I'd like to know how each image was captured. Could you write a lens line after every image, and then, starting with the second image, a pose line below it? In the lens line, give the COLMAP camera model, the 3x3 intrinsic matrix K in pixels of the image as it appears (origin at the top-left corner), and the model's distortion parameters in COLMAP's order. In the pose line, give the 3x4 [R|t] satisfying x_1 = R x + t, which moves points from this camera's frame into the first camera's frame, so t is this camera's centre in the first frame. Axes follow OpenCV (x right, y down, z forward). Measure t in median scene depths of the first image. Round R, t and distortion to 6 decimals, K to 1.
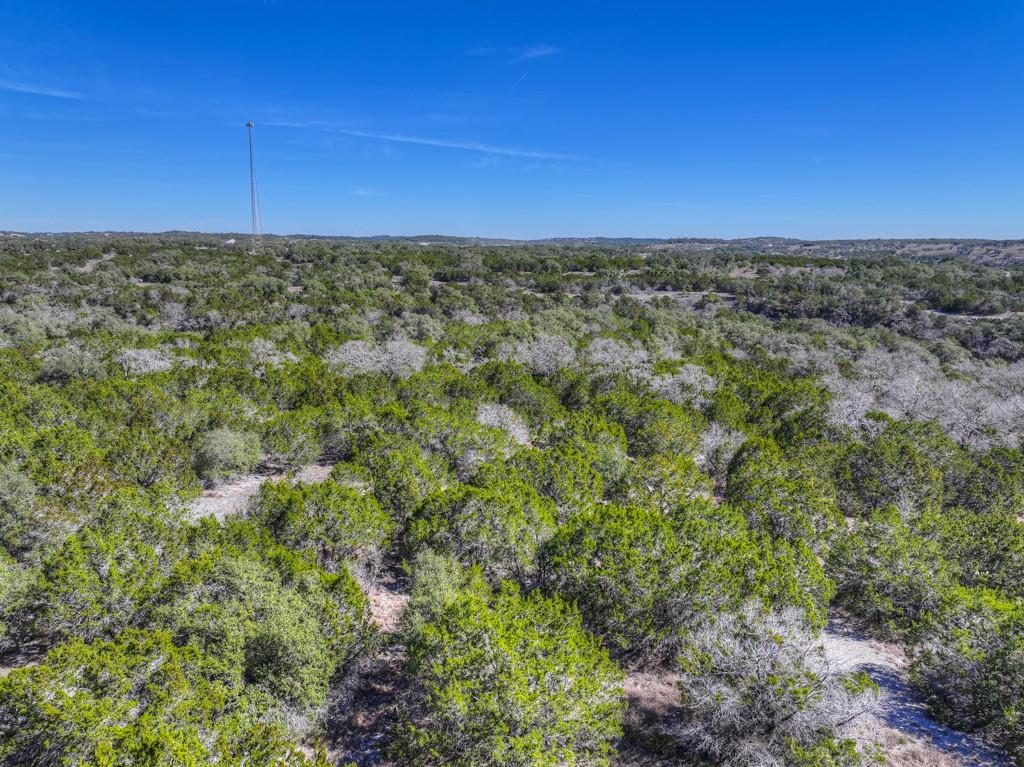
lens RADIAL K [[720.2, 0, 509.3], [0, 720.2, 379.5], [0, 0, 1]] dist [0.004941, 0.009454]
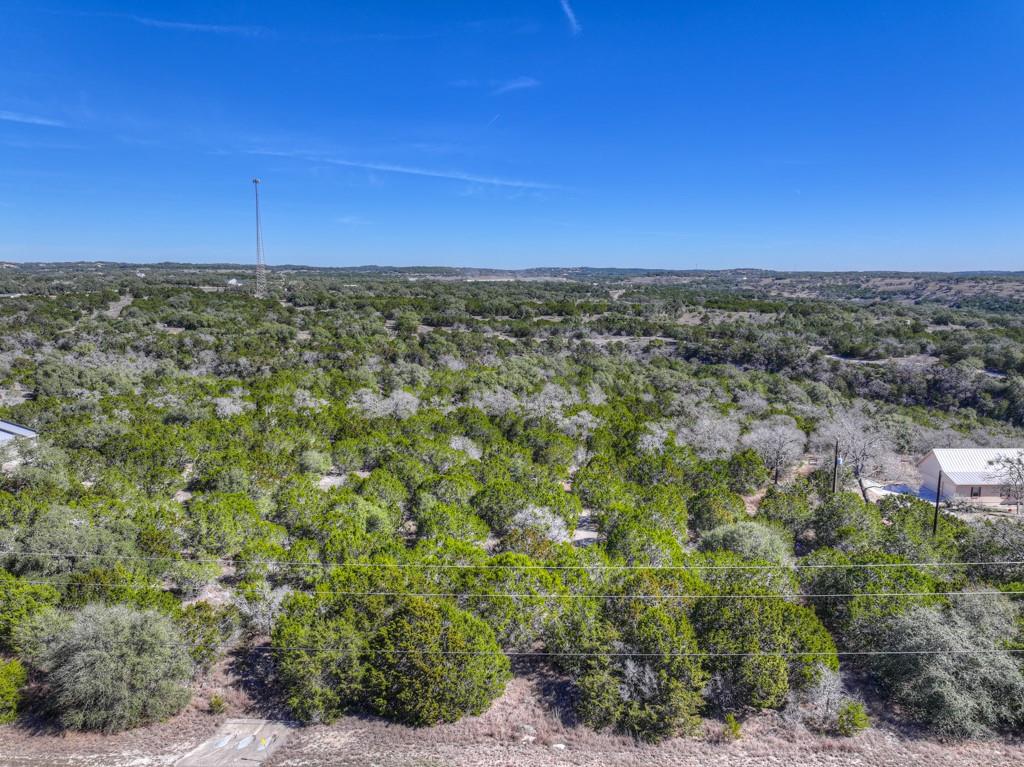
lens RADIAL K [[720.2, 0, 514.1], [0, 720.2, 386.5], [0, 0, 1]] dist [0.004941, 0.009454]
pose [[0.999693, -0.000521, 0.024785, 0.016053], [0.001204, 0.999619, -0.027578, -0.009372], [-0.024761, 0.027600, 0.999312, -0.179919]]
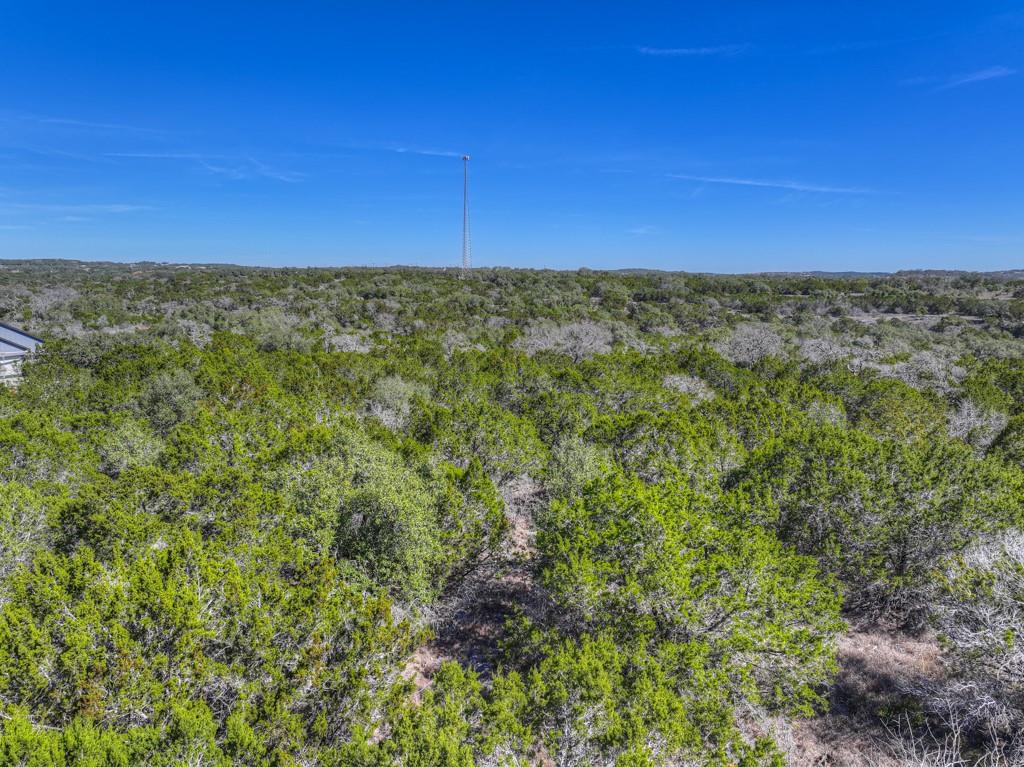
lens RADIAL K [[720.2, 0, 510.7], [0, 720.2, 376.1], [0, 0, 1]] dist [0.004941, 0.009454]
pose [[0.962536, 0.036703, -0.268659, 0.002961], [-0.050779, 0.997667, -0.045633, 0.020987], [0.266357, 0.057565, 0.962154, 0.021609]]
